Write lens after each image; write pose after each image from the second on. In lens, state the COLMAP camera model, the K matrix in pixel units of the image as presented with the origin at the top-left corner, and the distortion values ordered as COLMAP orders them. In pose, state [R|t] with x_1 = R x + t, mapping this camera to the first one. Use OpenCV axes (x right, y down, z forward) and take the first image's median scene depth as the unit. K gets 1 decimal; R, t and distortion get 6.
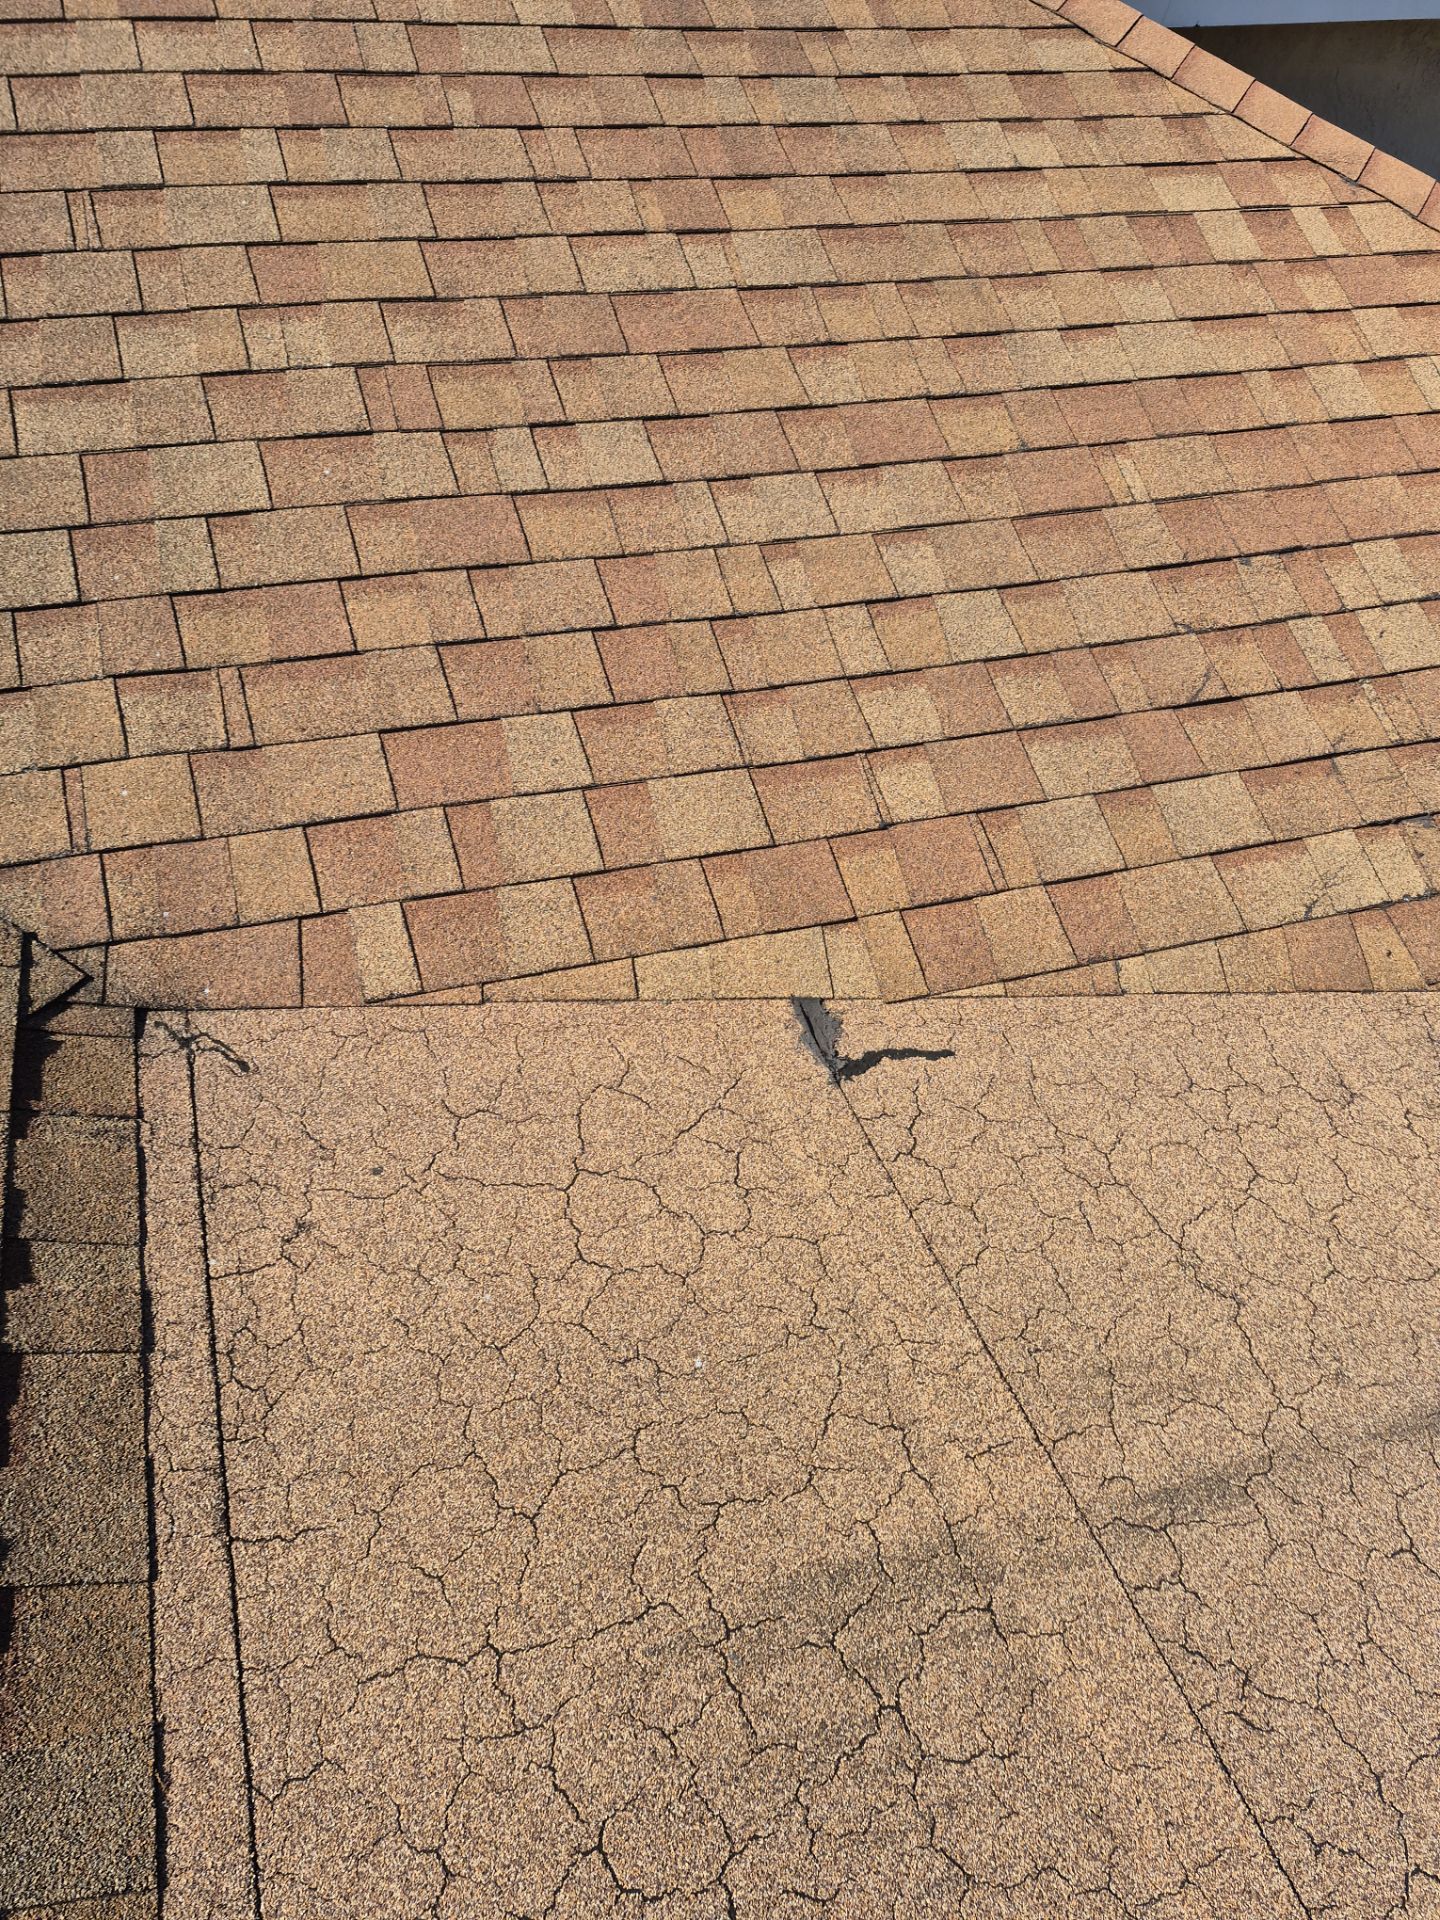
lens RADIAL K [[1280.9, 0, 635.5], [0, 1280.9, 971.3], [0, 0, 1]] dist [0.036655, -0.033135]
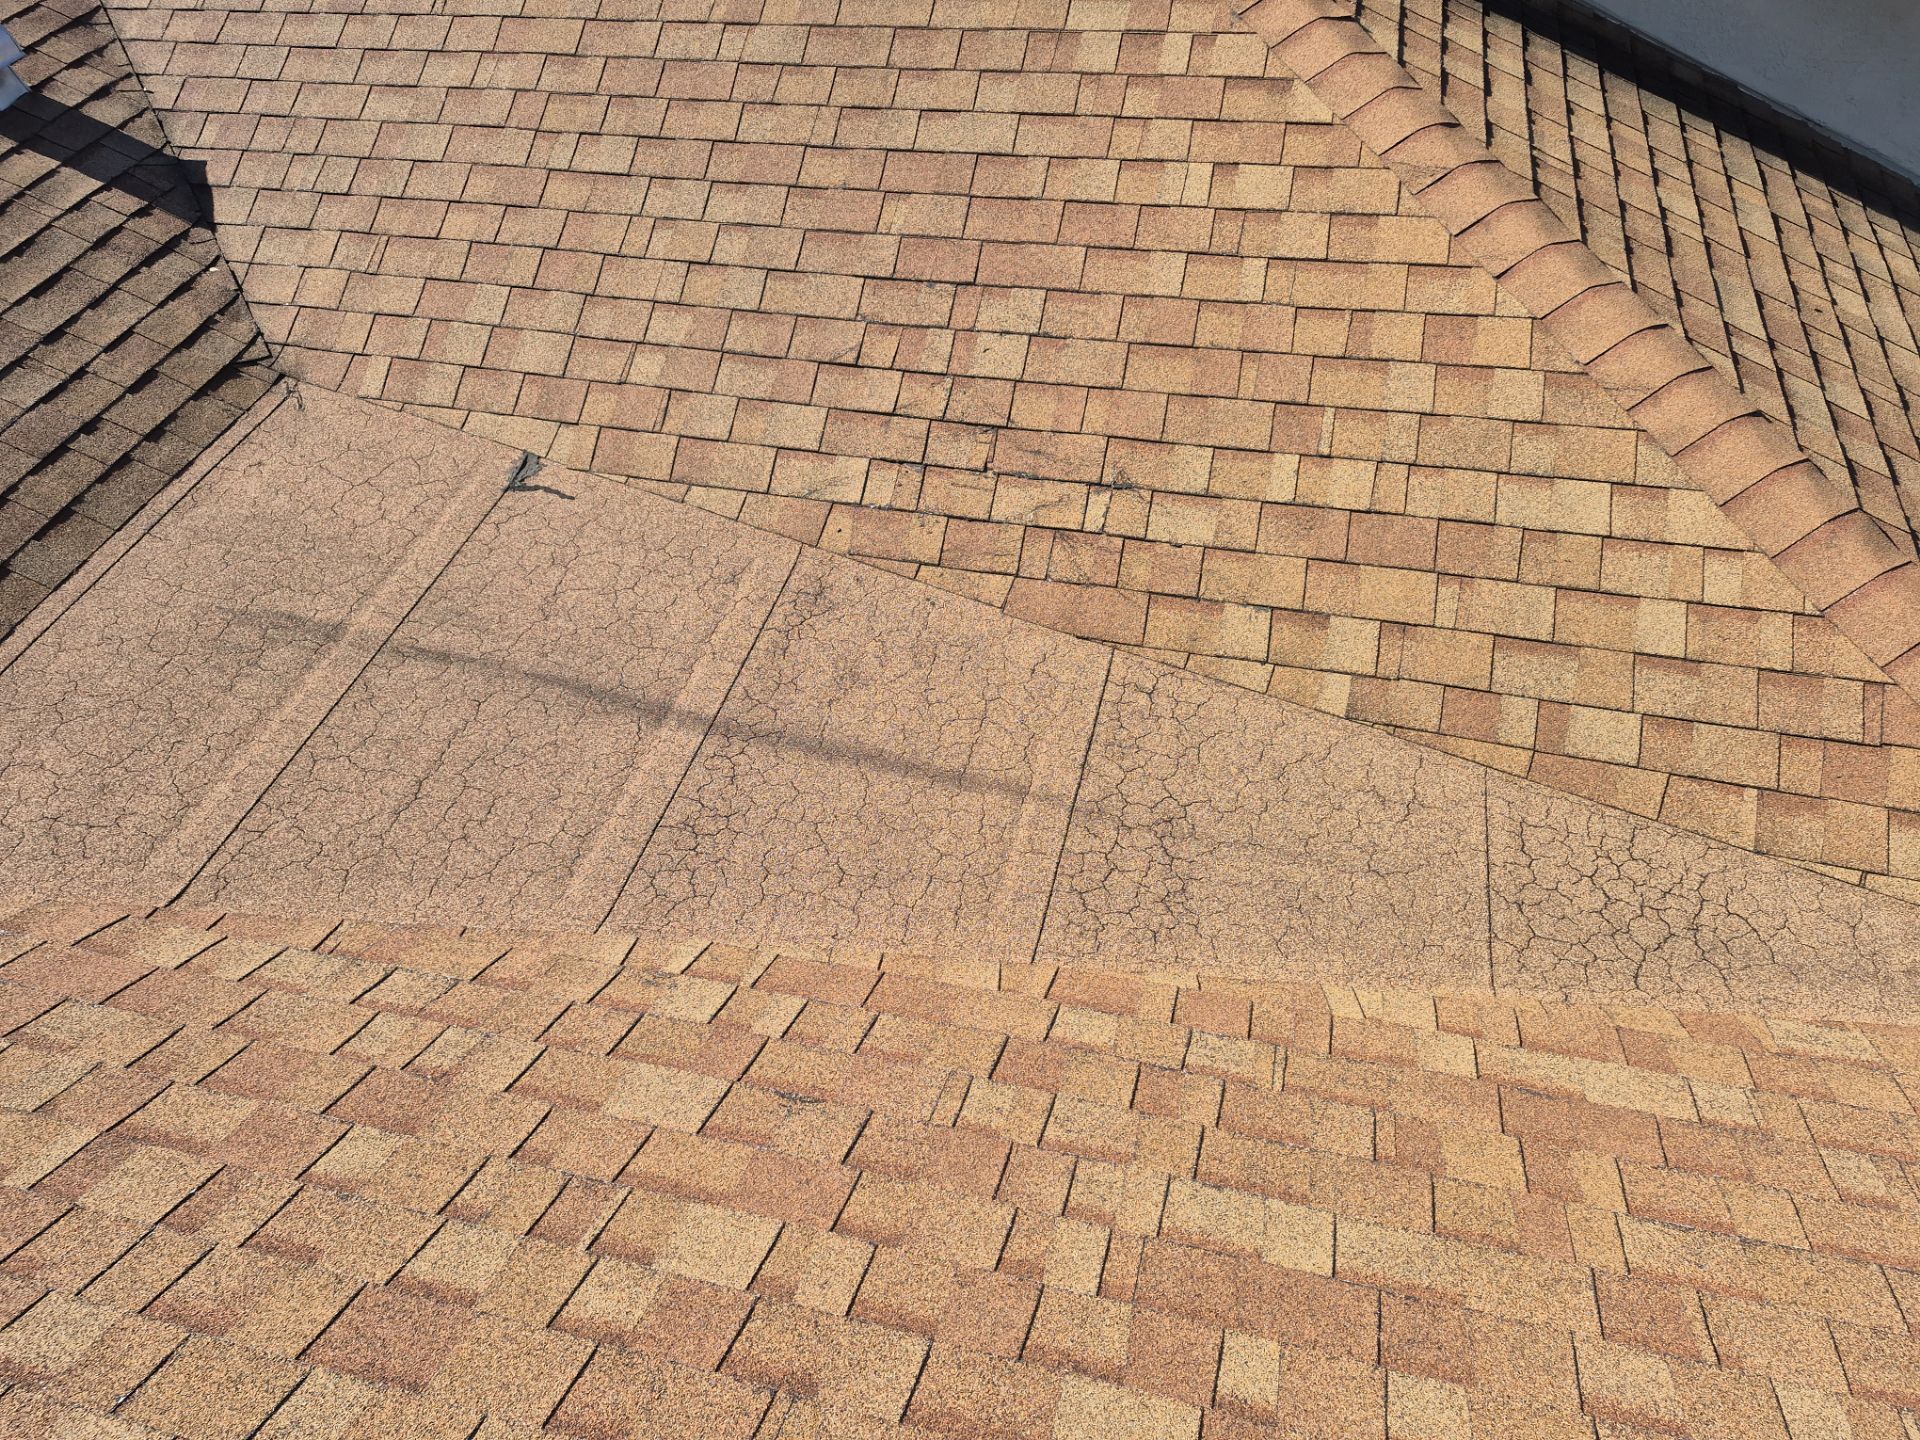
lens RADIAL K [[1313.3, 0, 958.2], [0, 1313.3, 759.4], [0, 0, 1]] dist [0.047959, -0.061840]
pose [[0.830166, 0.343417, -0.439192, 1.845773], [-0.293009, 0.938947, 0.180342, -0.103213], [0.474311, -0.021027, 0.880106, -0.526115]]
